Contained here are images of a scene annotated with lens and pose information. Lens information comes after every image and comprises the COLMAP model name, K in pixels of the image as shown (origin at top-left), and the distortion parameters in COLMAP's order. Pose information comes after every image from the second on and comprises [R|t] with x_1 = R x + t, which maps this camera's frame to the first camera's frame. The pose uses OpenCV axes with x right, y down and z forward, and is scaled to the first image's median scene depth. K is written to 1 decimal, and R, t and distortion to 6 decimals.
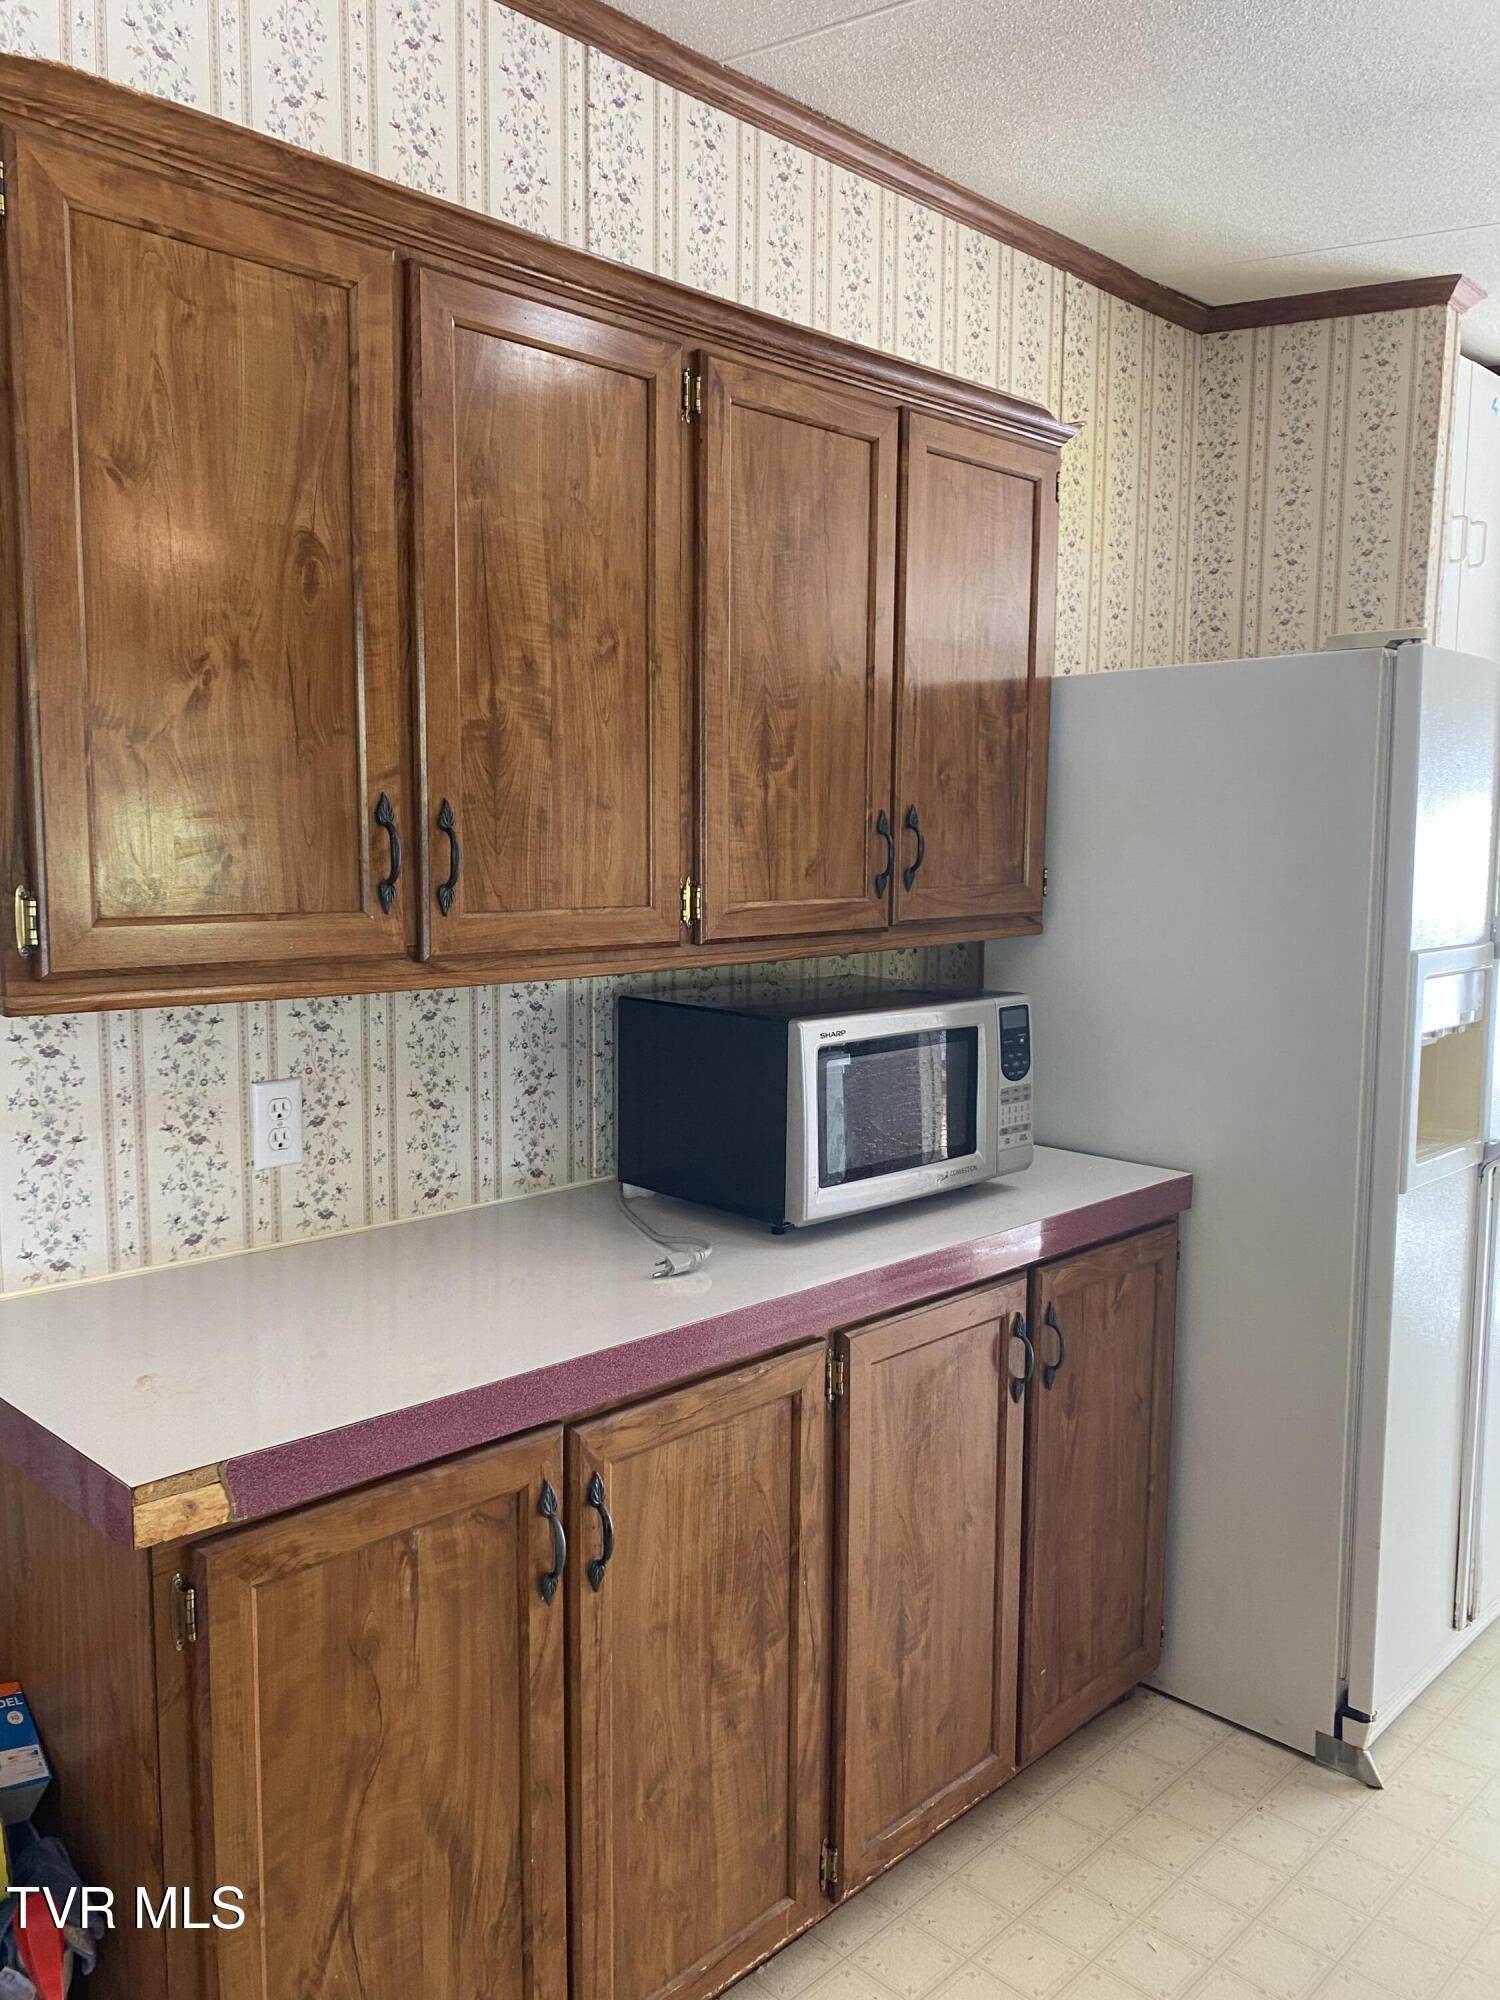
lens RADIAL K [[1566.4, 0, 750.0], [0, 1566.4, 1000.0], [0, 0, 1]] dist [0.004106, 0.003853]
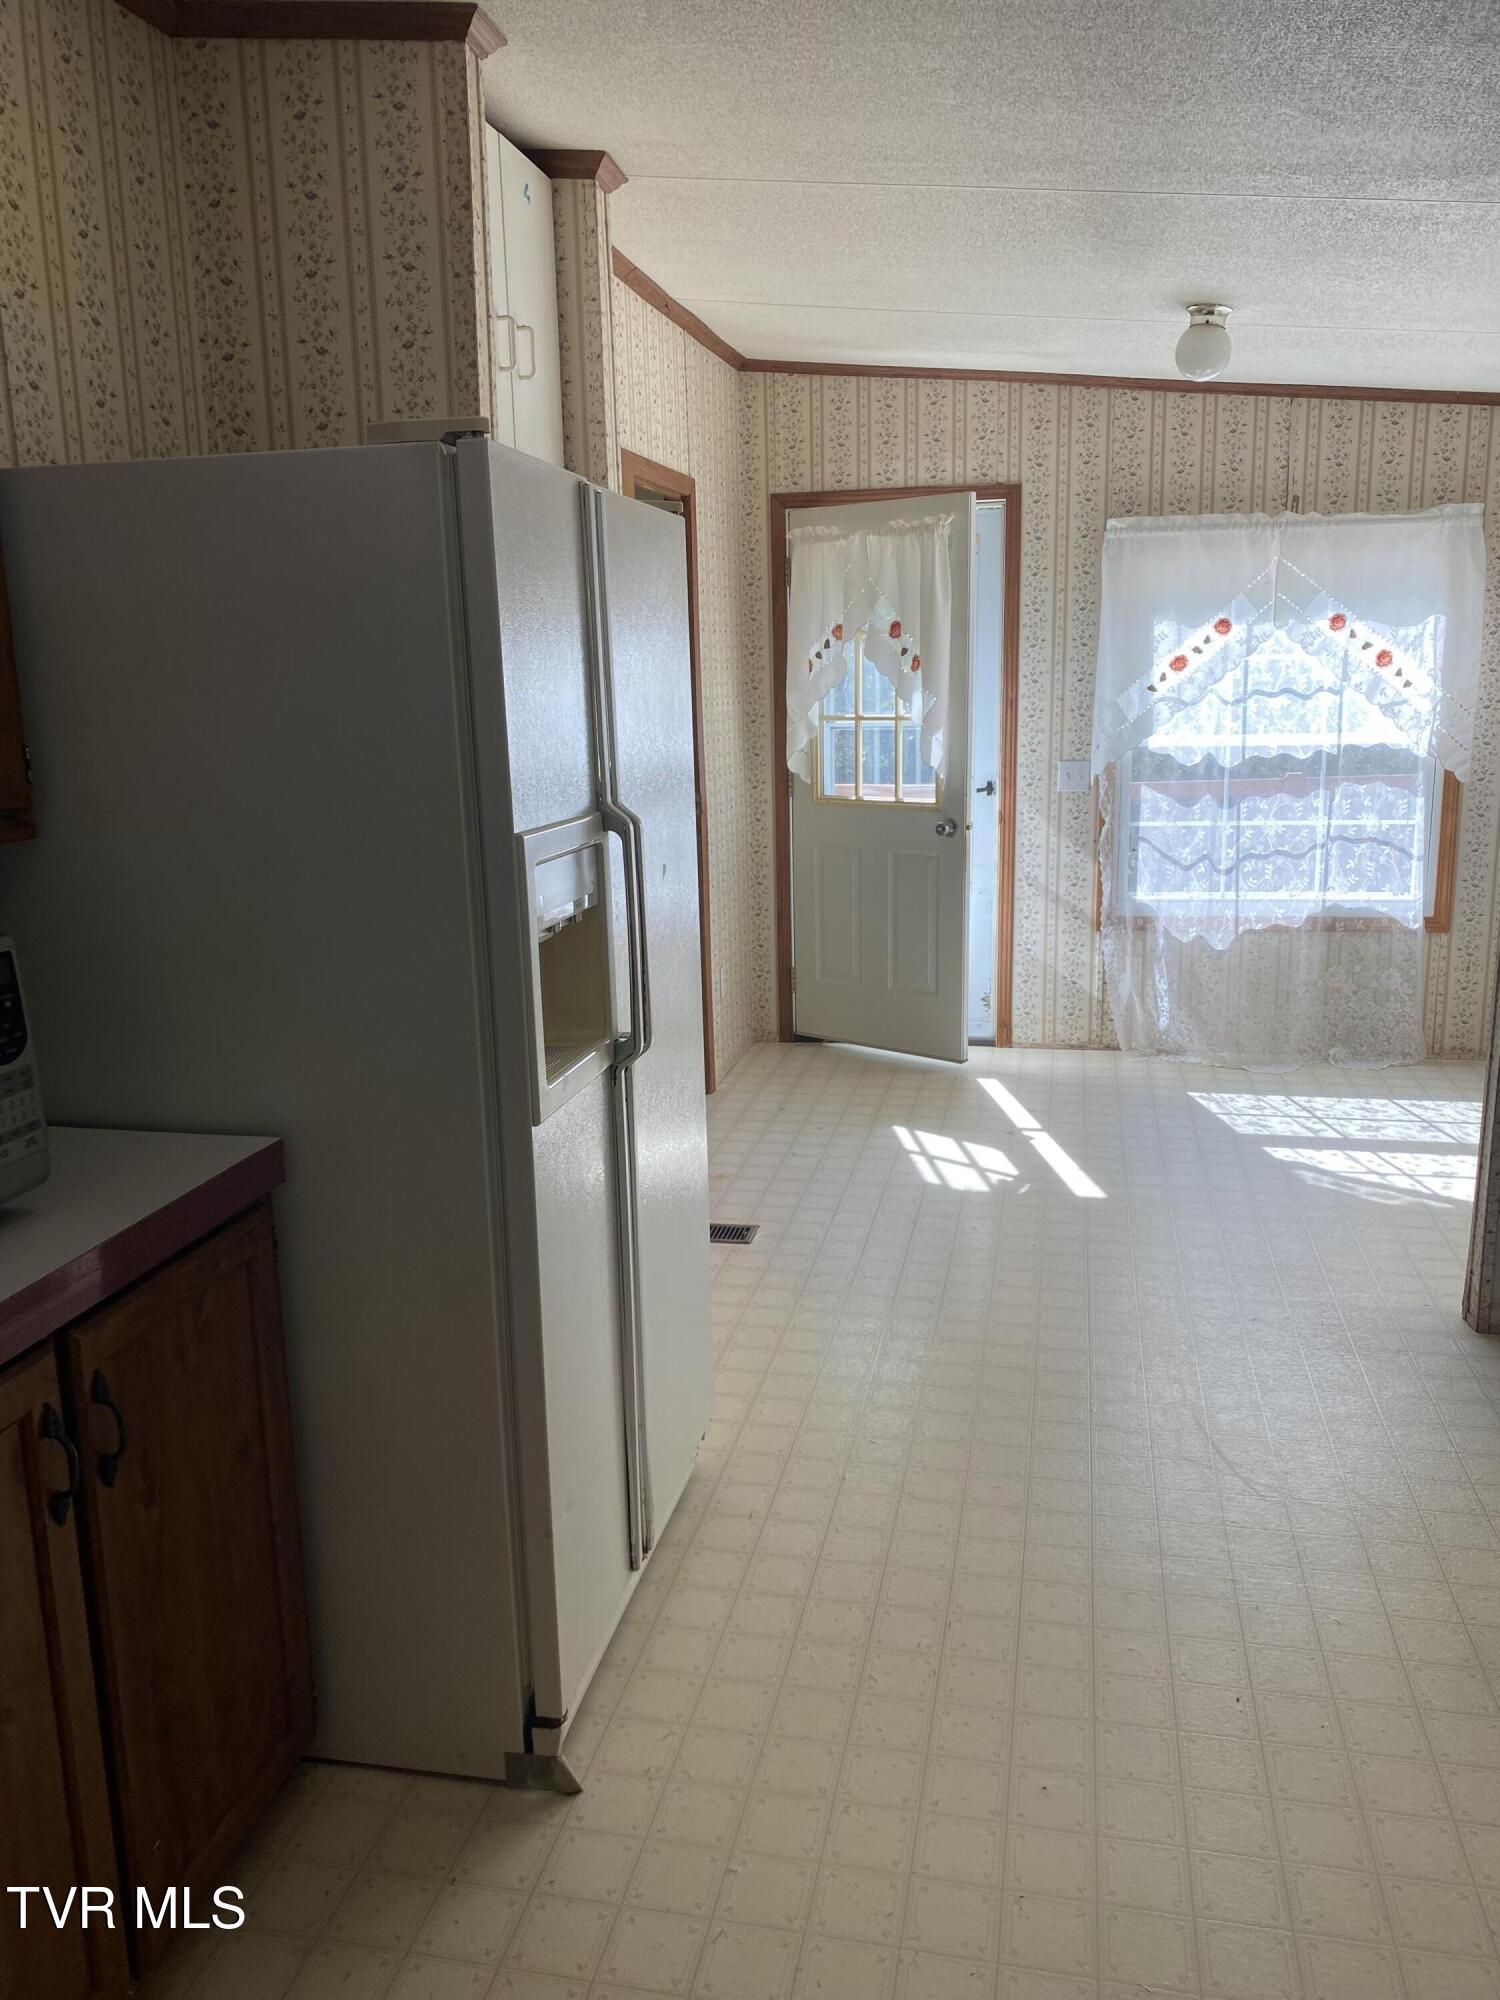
lens RADIAL K [[1529.8, 0, 758.1], [0, 1529.8, 1023.2], [0, 0, 1]] dist [0.008669, -0.004583]
pose [[0.841908, -0.142272, 0.520528, 0.073584], [0.083744, 0.987379, 0.134425, -0.021631], [-0.533083, -0.069583, 0.843197, 0.185943]]
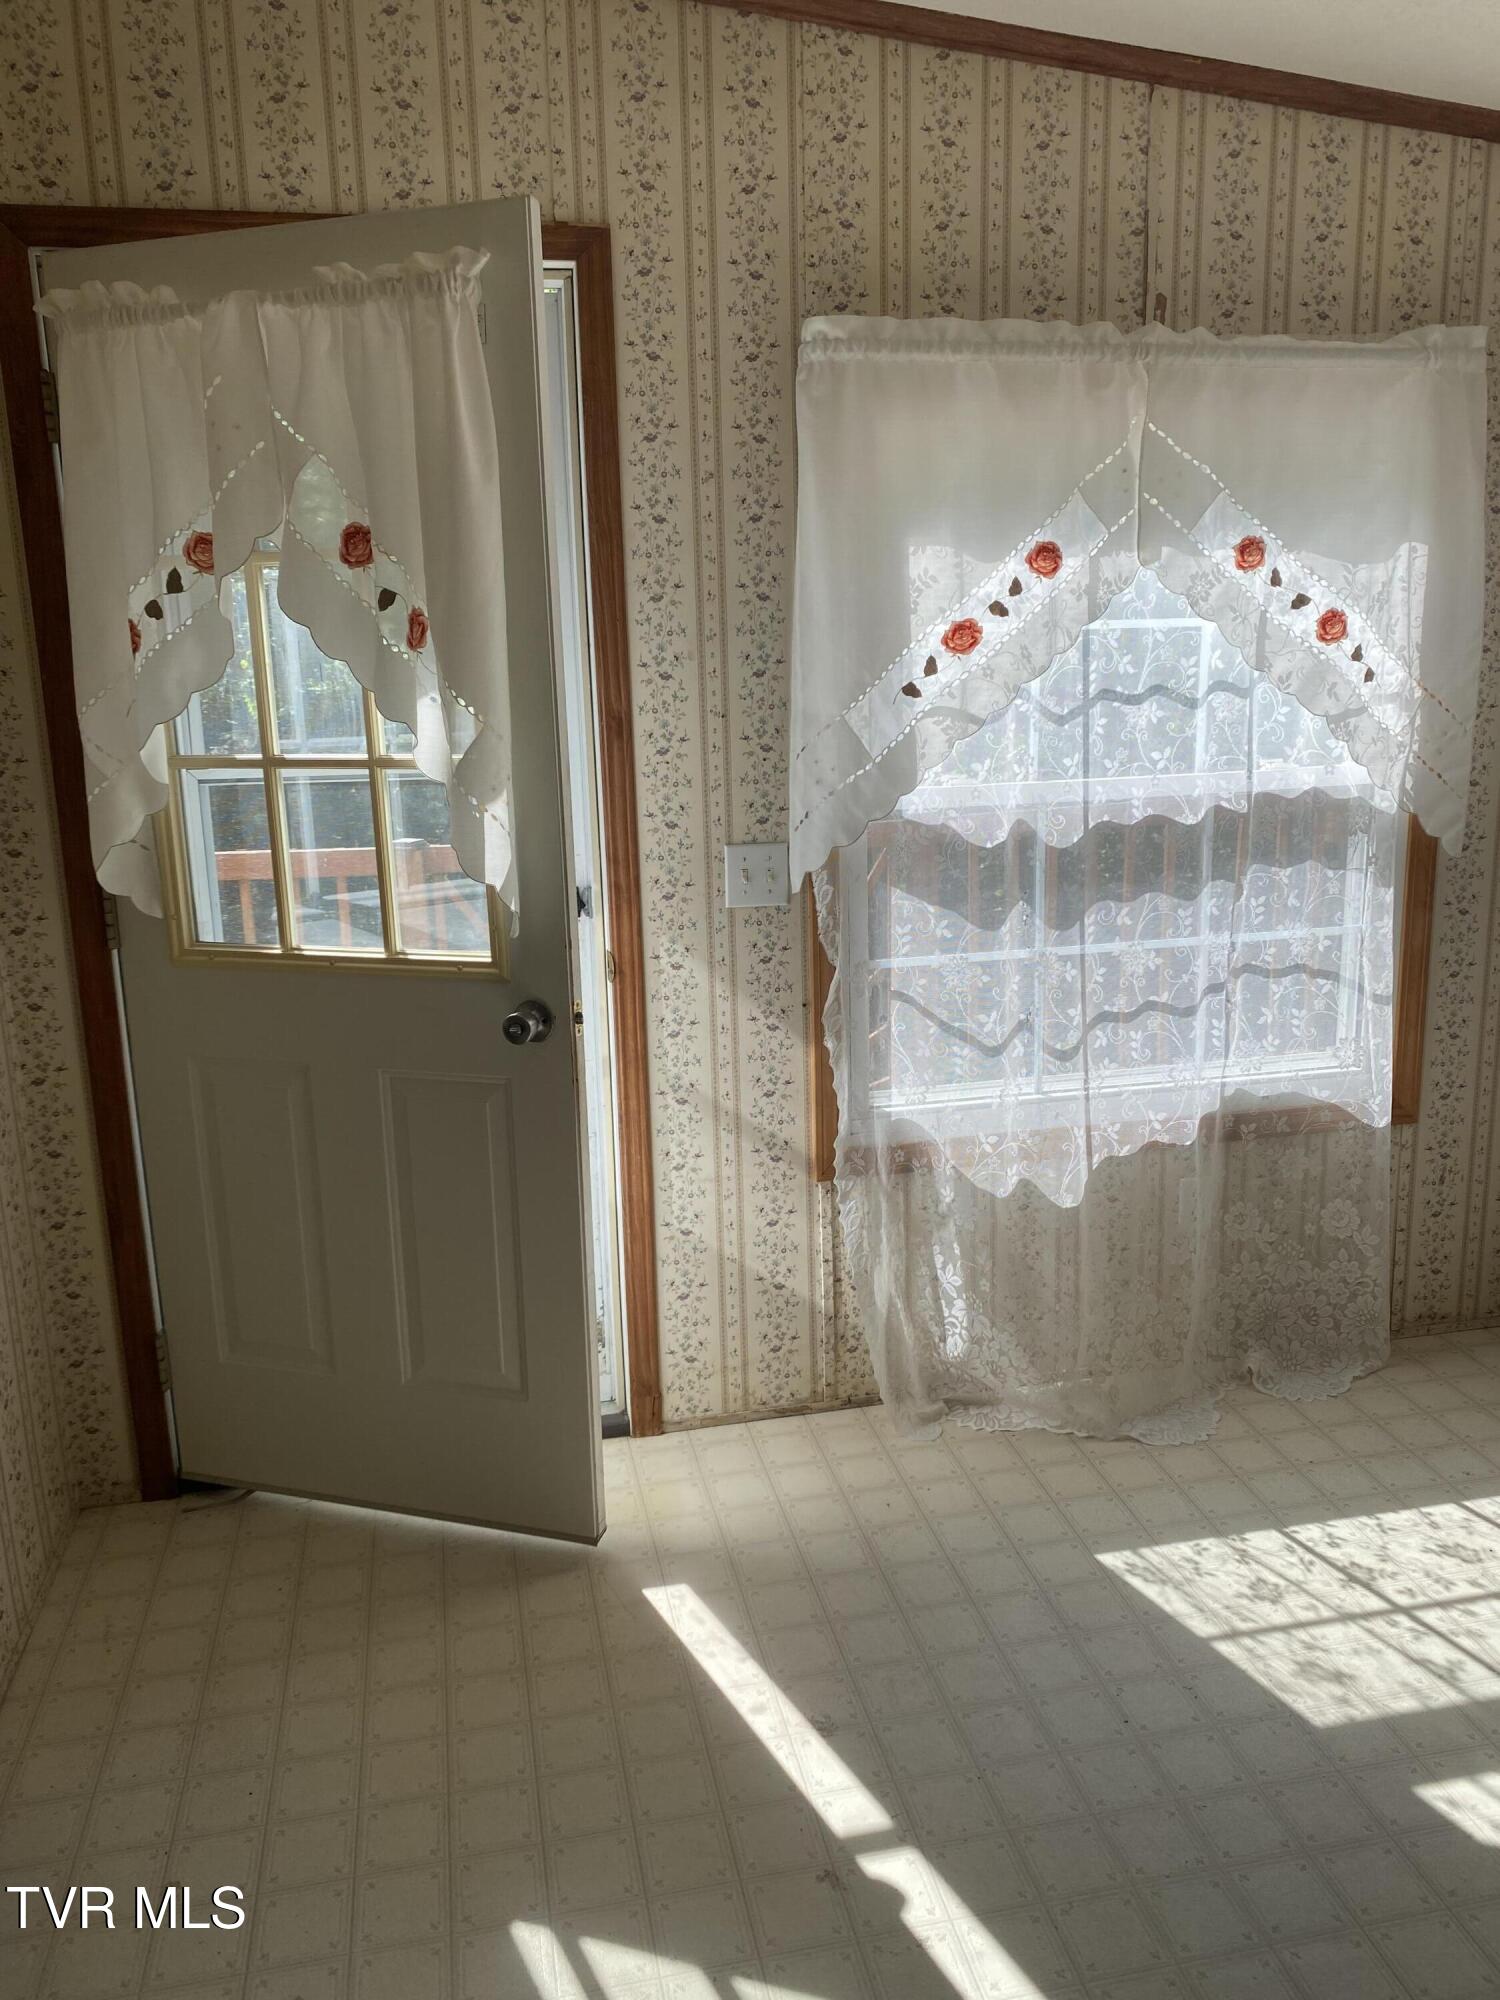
lens RADIAL K [[1517.3, 0, 750.0], [0, 1517.3, 1000.0], [0, 0, 1]] dist [0.048431, -0.059673]
pose [[0.561168, -0.199032, 0.803415, 0.647713], [0.117611, 0.979983, 0.160625, -0.101108], [-0.819303, 0.004353, 0.573344, 1.014306]]
